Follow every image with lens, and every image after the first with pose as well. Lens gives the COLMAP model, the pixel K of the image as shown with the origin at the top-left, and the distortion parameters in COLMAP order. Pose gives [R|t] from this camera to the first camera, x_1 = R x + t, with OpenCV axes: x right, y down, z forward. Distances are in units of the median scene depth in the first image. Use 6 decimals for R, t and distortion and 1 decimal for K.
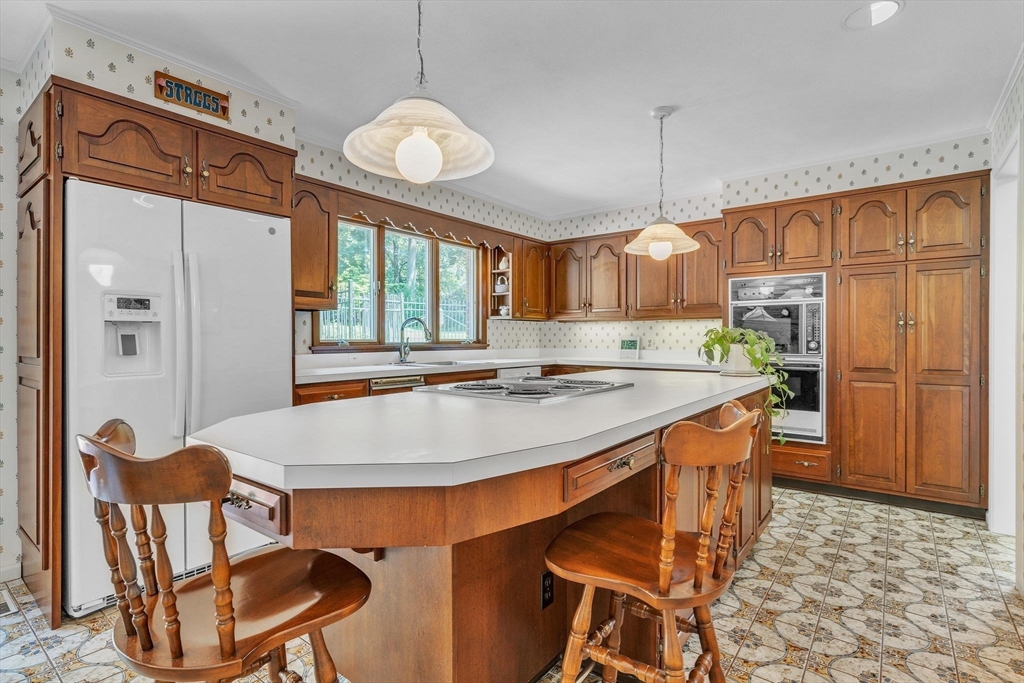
lens RADIAL K [[491.5, 0, 508.6], [0, 491.5, 329.4], [0, 0, 1]] dist [-0.000476, -0.000098]
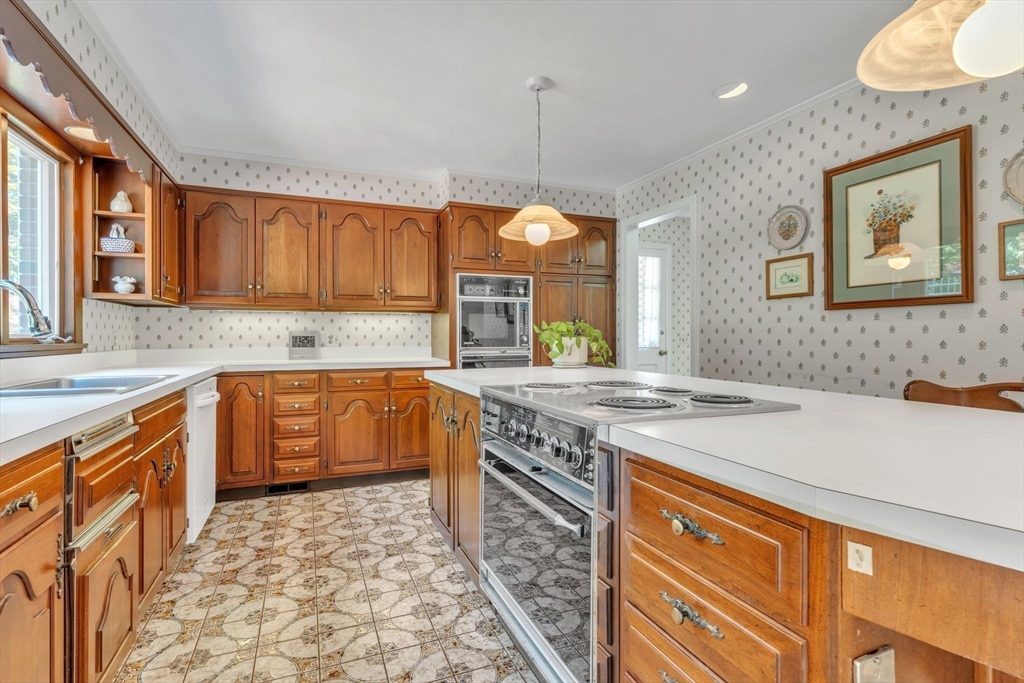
lens RADIAL K [[516.9, 0, 512.0], [0, 516.9, 341.5], [0, 0, 1]] dist [-0.001951, -0.000651]
pose [[0.497237, -0.000505, 0.867615, -0.316558], [-0.009845, 0.999932, 0.006224, 0.022512], [-0.867559, -0.011637, 0.497198, 0.299582]]
